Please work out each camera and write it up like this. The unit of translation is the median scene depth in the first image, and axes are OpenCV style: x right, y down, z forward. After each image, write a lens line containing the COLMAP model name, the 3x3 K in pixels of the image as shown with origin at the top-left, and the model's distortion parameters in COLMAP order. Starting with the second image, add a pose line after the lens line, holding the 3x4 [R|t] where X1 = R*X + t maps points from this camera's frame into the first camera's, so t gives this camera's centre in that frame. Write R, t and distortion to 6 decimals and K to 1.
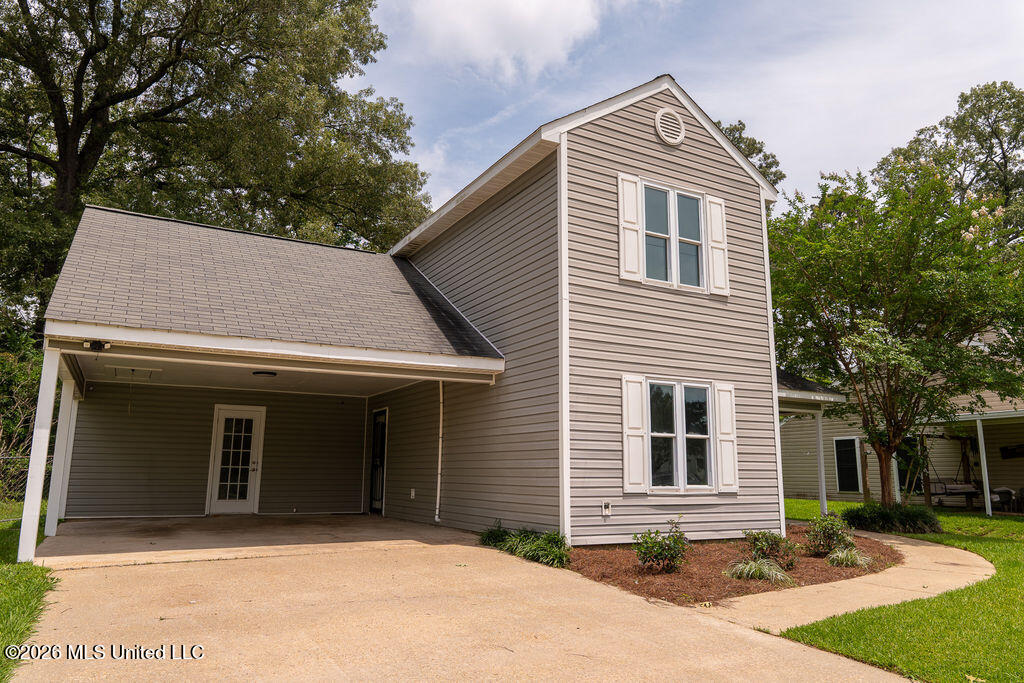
lens RADIAL K [[721.1, 0, 513.5], [0, 721.1, 332.3], [0, 0, 1]] dist [0.002963, -0.008812]
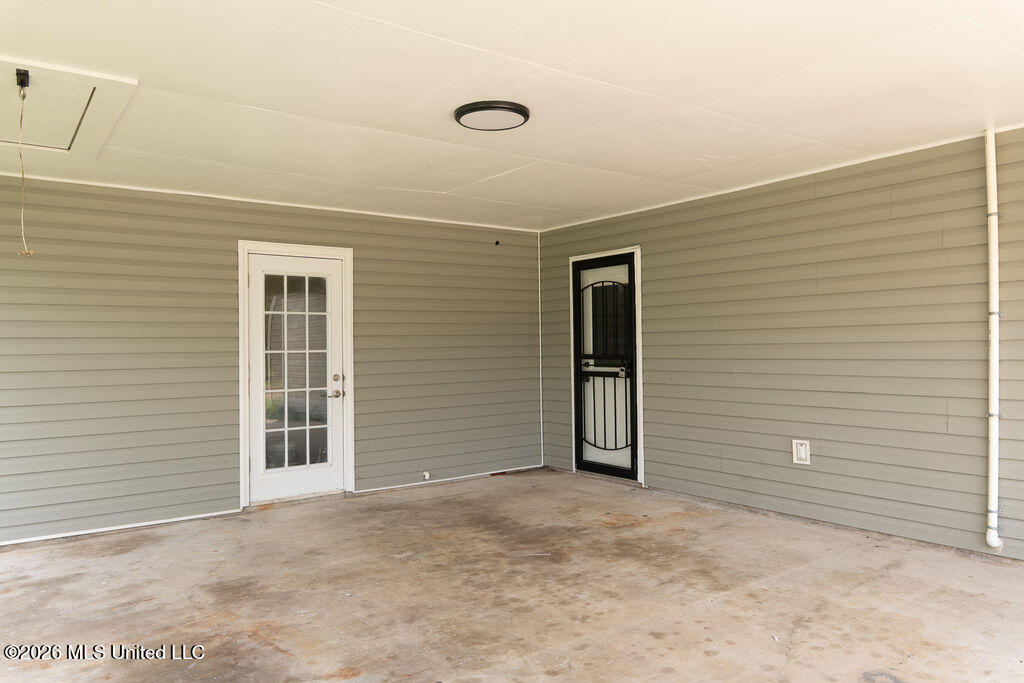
lens RADIAL K [[721.1, 0, 511.9], [0, 721.1, 340.4], [0, 0, 1]] dist [0.002963, -0.008812]
pose [[0.989631, -0.022560, 0.141849, -0.294811], [-0.004534, 0.982188, 0.187846, 0.072156], [-0.143560, -0.186541, 0.971902, 0.531225]]
